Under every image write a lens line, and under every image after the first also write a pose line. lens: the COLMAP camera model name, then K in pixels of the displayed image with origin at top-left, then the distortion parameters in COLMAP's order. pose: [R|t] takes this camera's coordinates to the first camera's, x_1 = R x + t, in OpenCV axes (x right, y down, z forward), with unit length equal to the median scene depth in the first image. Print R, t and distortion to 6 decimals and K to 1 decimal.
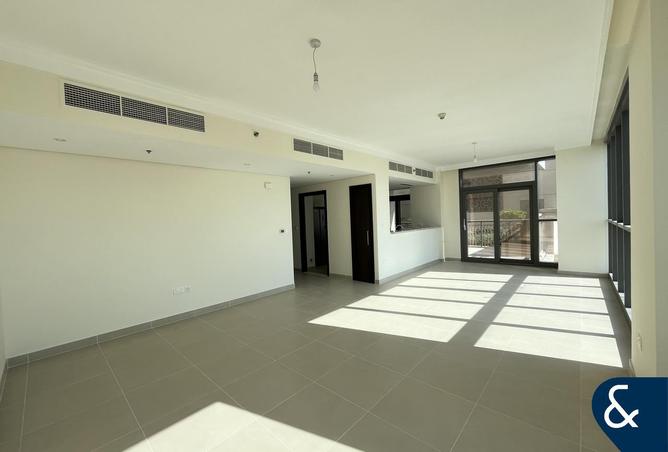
lens RADIAL K [[269.2, 0, 334.0], [0, 269.2, 226.0], [0, 0, 1]] dist [-0.008717, -0.000014]
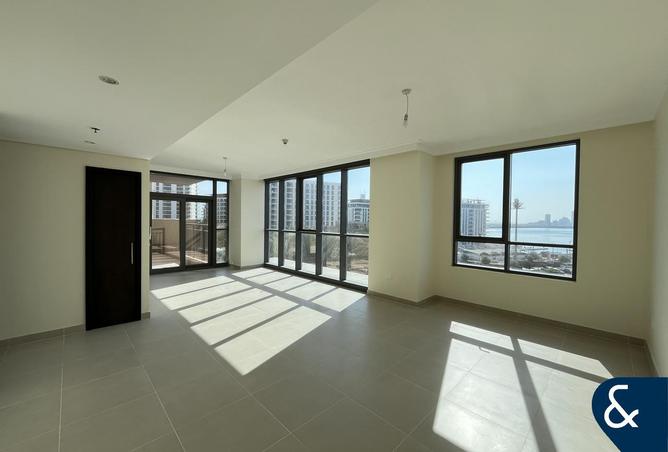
lens RADIAL K [[269.2, 0, 334.0], [0, 269.2, 226.0], [0, 0, 1]] dist [-0.008717, -0.000014]
pose [[0.051113, 0.021080, 0.998470, -0.496231], [0.010977, 0.999705, -0.021668, -0.003442], [-0.998633, 0.012068, 0.050866, 0.468513]]
